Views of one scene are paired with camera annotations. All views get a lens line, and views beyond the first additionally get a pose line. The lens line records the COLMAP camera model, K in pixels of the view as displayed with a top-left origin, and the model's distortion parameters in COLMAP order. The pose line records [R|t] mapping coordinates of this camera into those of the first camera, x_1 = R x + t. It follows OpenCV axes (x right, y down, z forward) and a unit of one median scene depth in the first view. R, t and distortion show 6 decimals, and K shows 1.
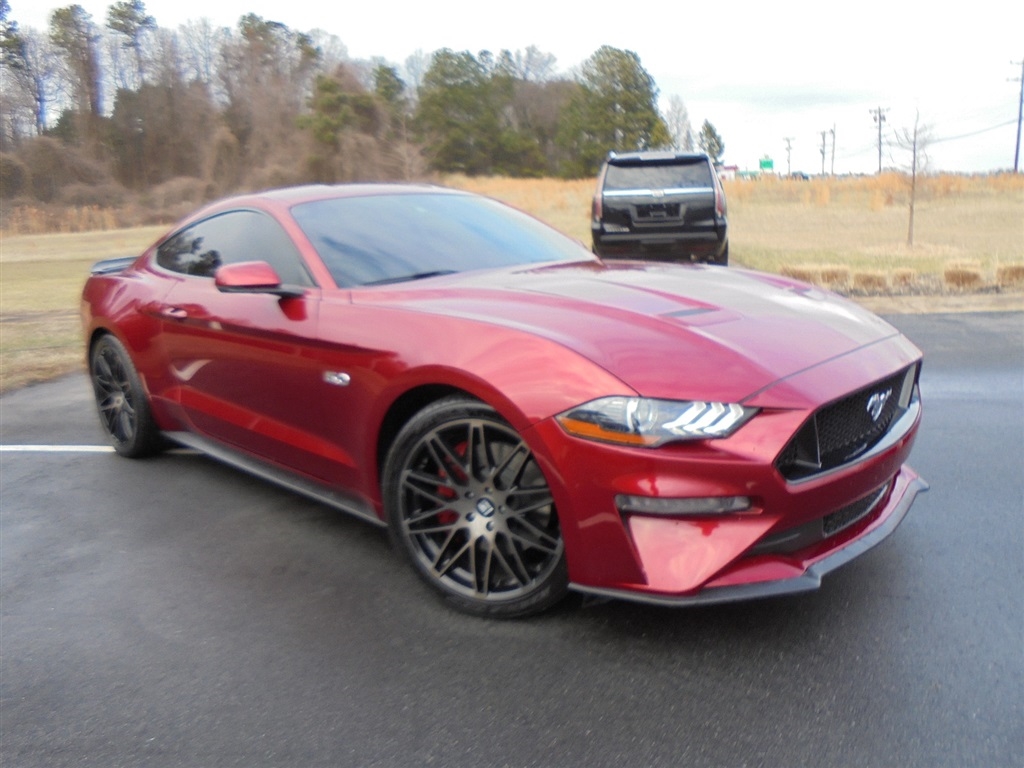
lens RADIAL K [[775.6, 0, 556.9], [0, 775.6, 382.1], [0, 0, 1]] dist [-0.085853, 0.062272]
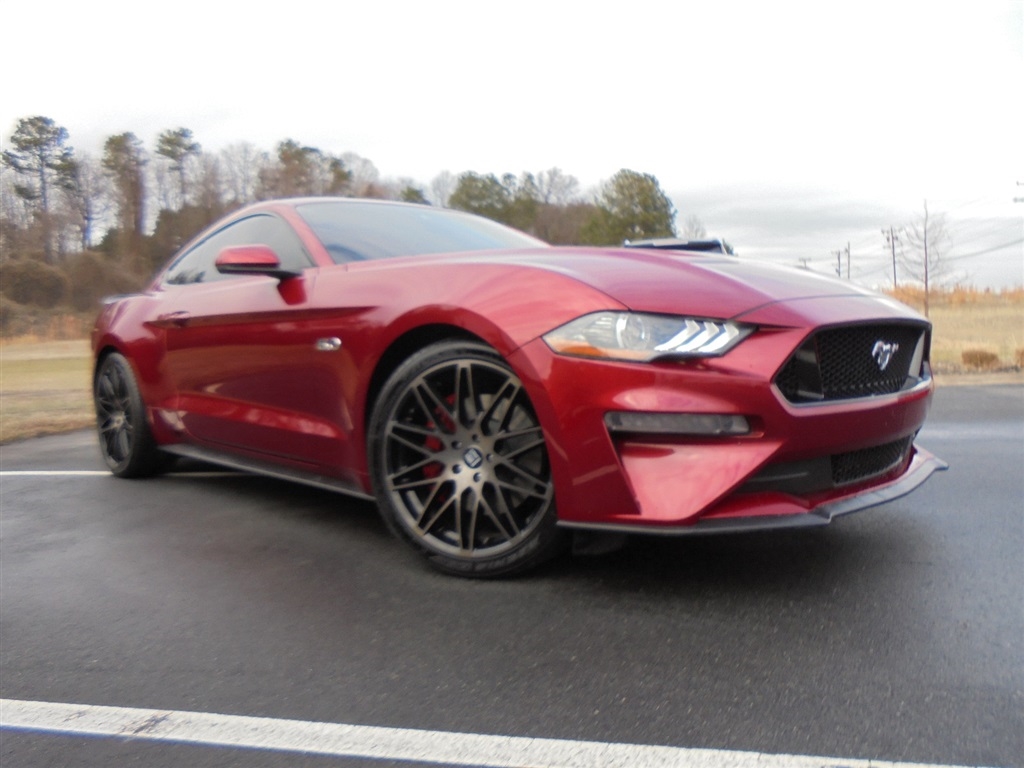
lens RADIAL K [[775.6, 0, 558.8], [0, 775.6, 377.7], [0, 0, 1]] dist [-0.085853, 0.062272]
pose [[0.999701, -0.001517, -0.024413, 0.035852], [-0.002170, 0.988642, -0.150277, 0.206632], [0.024364, 0.150285, 0.988342, 0.047529]]
